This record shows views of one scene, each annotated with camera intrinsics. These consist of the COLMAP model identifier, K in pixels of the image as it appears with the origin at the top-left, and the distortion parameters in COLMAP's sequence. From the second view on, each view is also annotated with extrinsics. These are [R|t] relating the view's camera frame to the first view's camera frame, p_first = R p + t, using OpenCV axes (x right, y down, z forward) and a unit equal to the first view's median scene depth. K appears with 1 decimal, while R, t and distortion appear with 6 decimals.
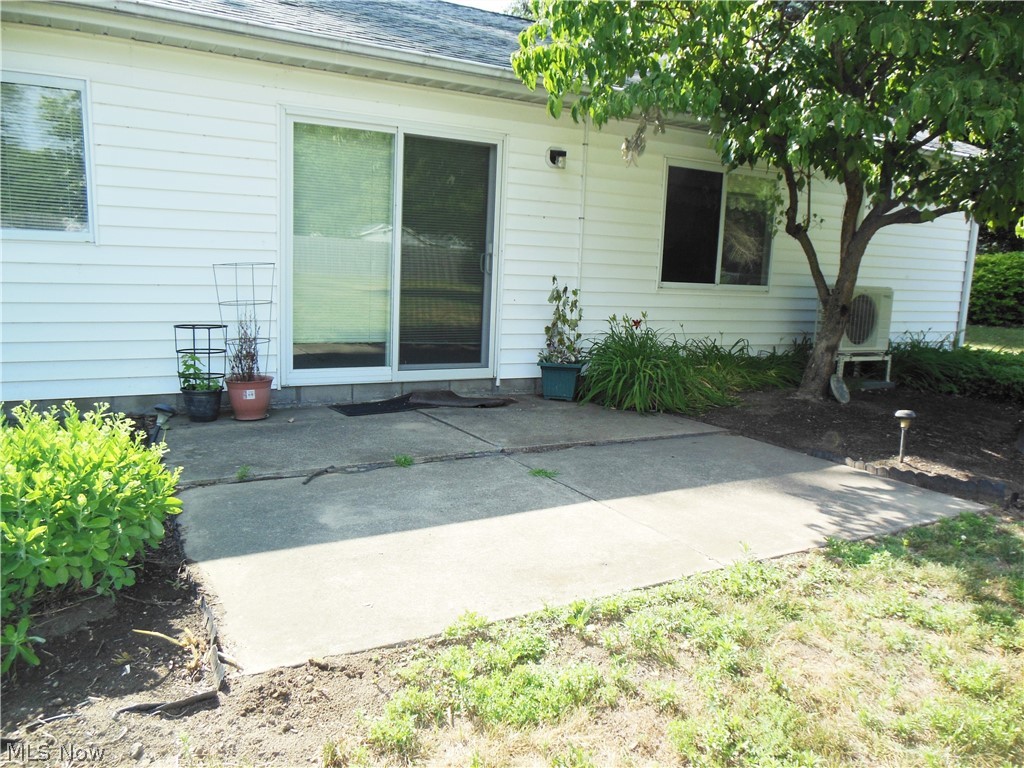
lens RADIAL K [[754.1, 0, 512.1], [0, 754.1, 383.2], [0, 0, 1]] dist [-0.052655, 0.002733]
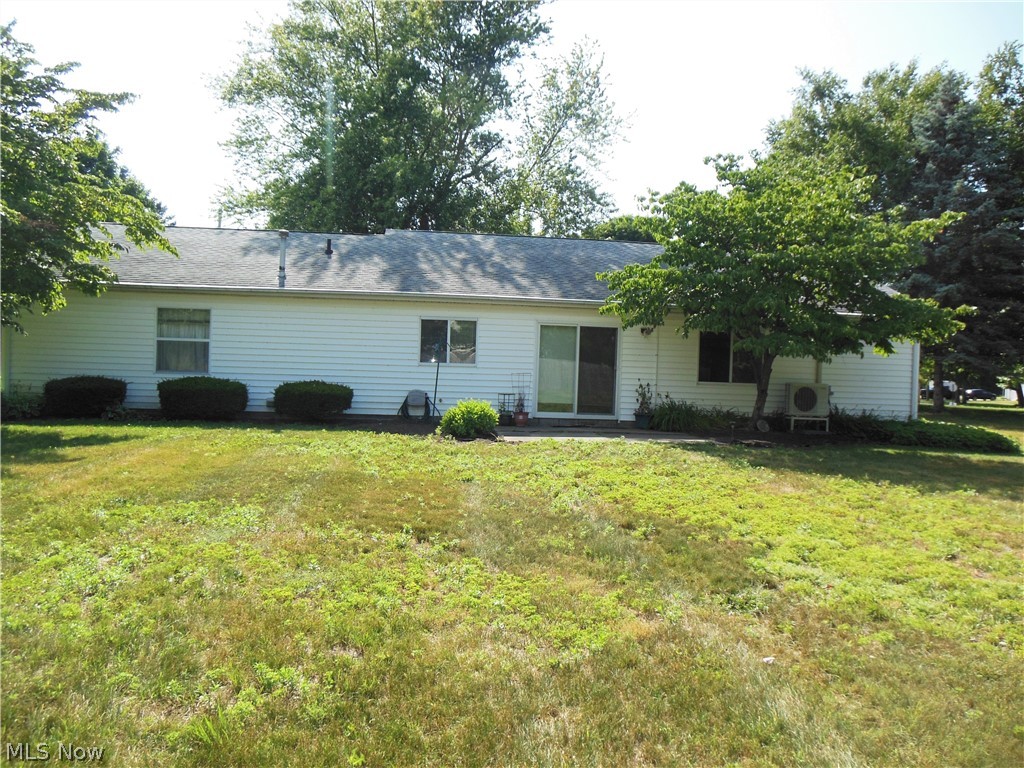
lens RADIAL K [[754.1, 0, 512.0], [0, 754.1, 384.2], [0, 0, 1]] dist [-0.052655, 0.002733]
pose [[0.919147, -0.003256, -0.393901, 0.684473], [-0.057616, 0.988100, -0.142611, 0.269741], [0.389678, 0.153776, 0.908022, -1.502720]]
